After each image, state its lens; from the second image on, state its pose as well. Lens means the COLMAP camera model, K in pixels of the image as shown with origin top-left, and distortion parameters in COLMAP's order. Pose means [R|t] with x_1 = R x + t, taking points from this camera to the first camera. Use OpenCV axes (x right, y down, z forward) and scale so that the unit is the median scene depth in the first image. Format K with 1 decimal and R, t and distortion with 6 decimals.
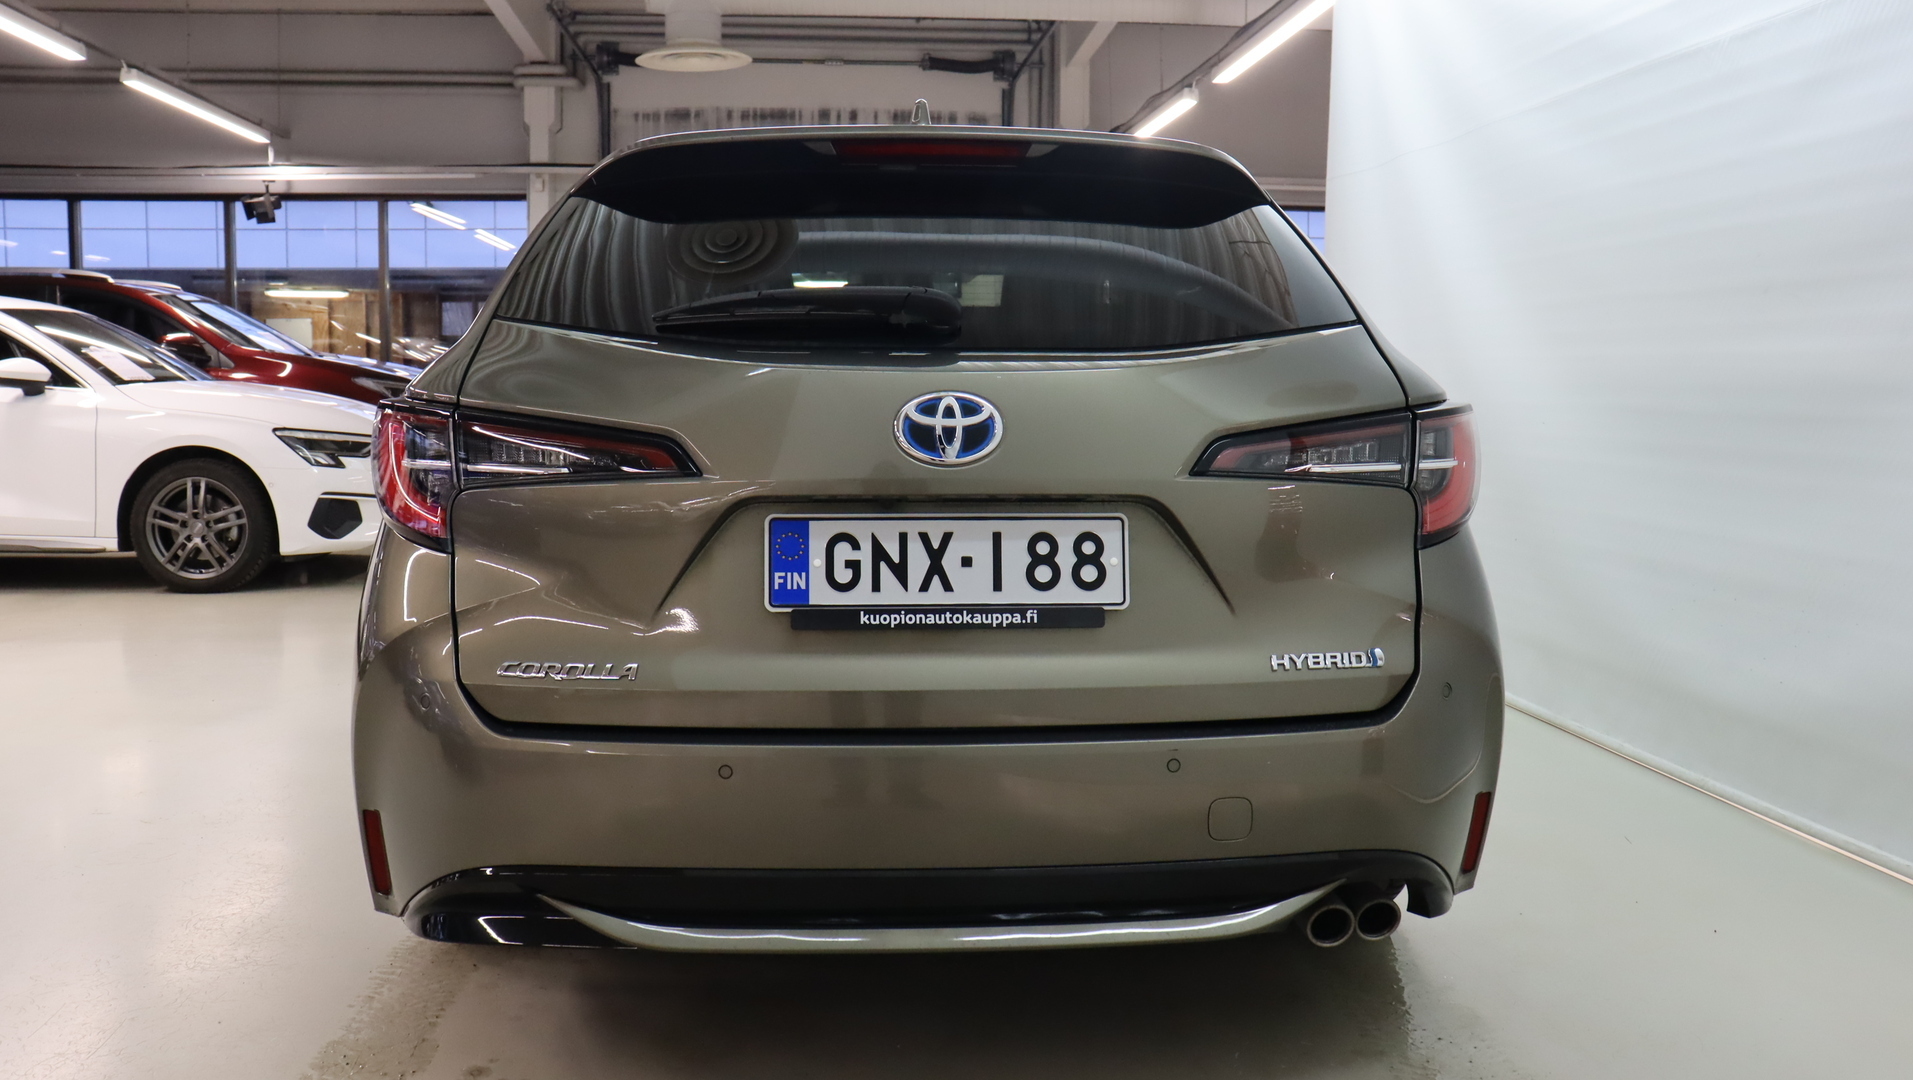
lens RADIAL K [[1597.5, 0, 959.1], [0, 1597.5, 531.1], [0, 0, 1]] dist [-0.169771, 0.136684]
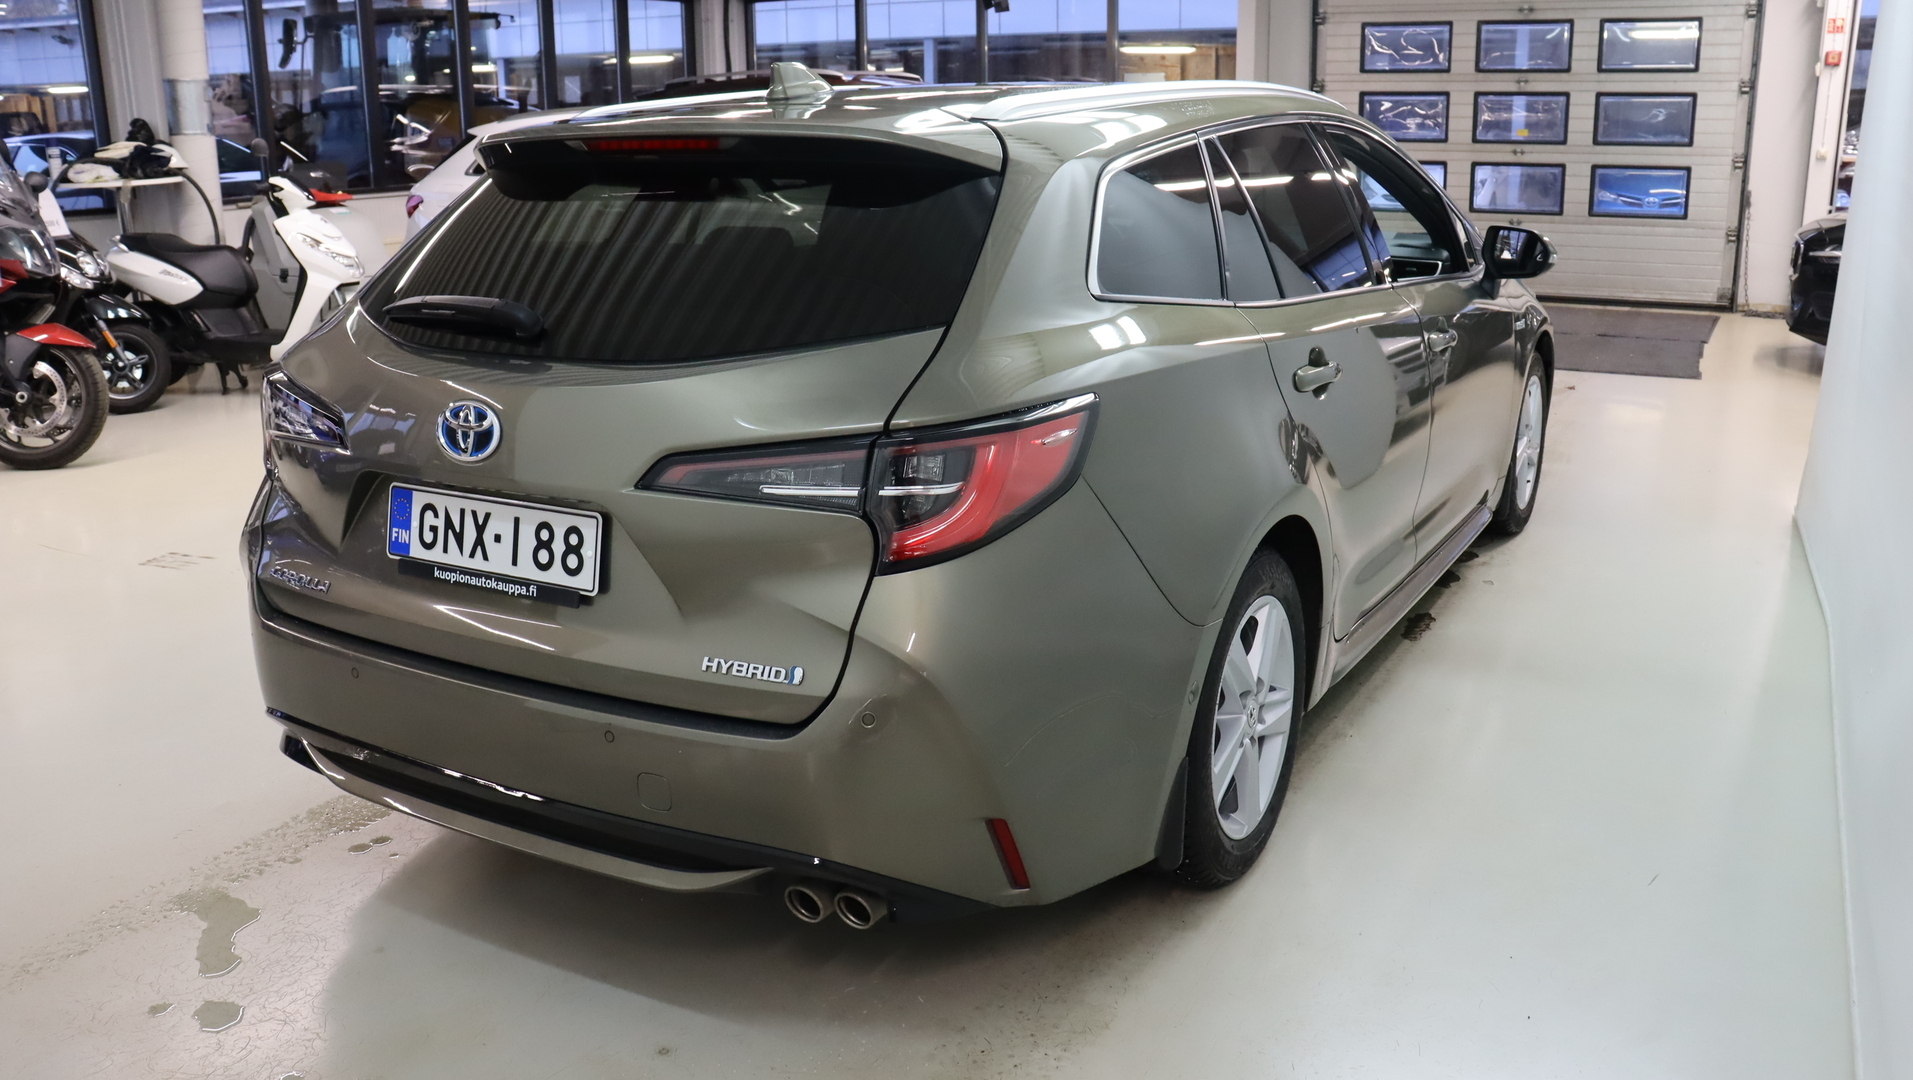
lens RADIAL K [[1597.5, 0, 927.2], [0, 1597.5, 517.2], [0, 0, 1]] dist [-0.169771, 0.136684]
pose [[0.820956, 0.125884, -0.556942, 0.950314], [-0.035618, 0.984785, 0.170086, -0.214822], [0.569880, -0.119796, 0.812949, 0.214467]]
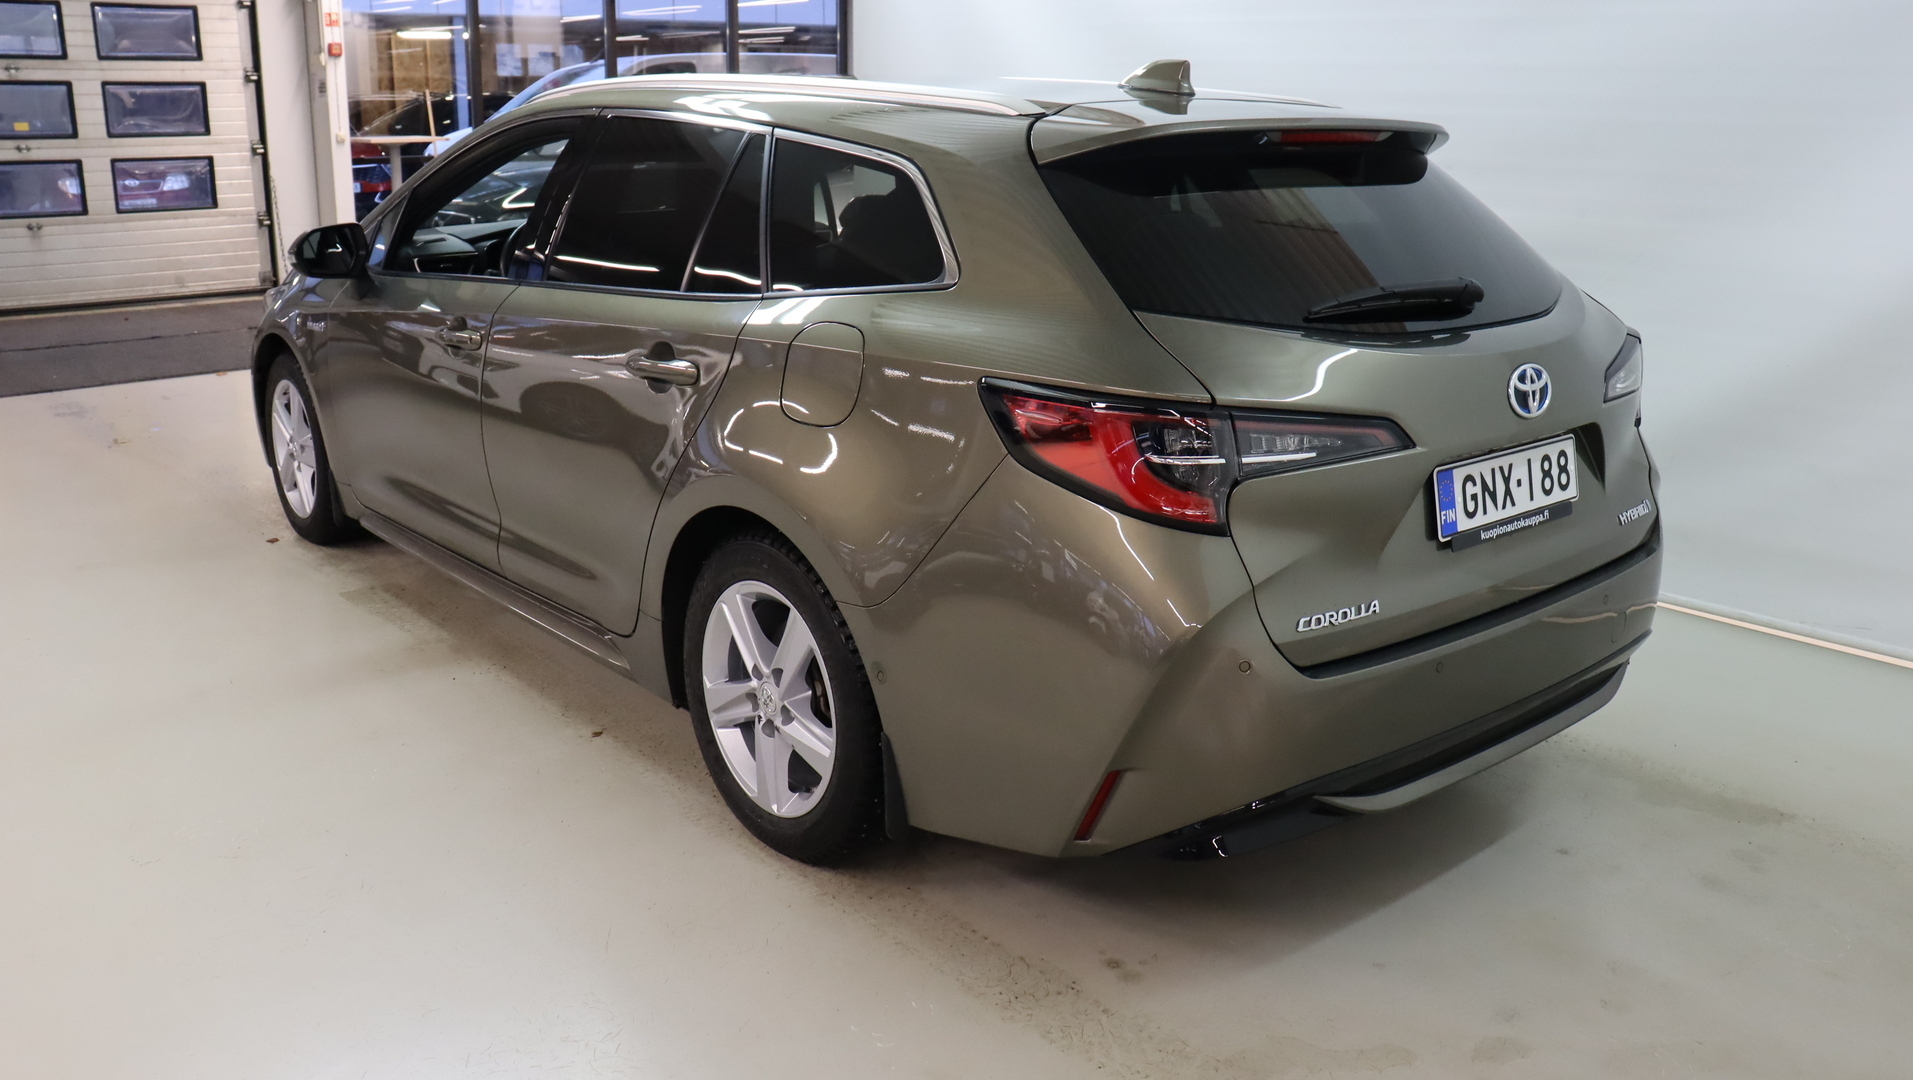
lens RADIAL K [[1597.5, 0, 1005.3], [0, 1597.5, 506.9], [0, 0, 1]] dist [-0.169771, 0.136684]
pose [[0.797092, -0.145850, 0.585980, -1.166913], [0.047217, 0.982476, 0.180310, -0.230064], [-0.602009, -0.116056, 0.790010, 0.190256]]
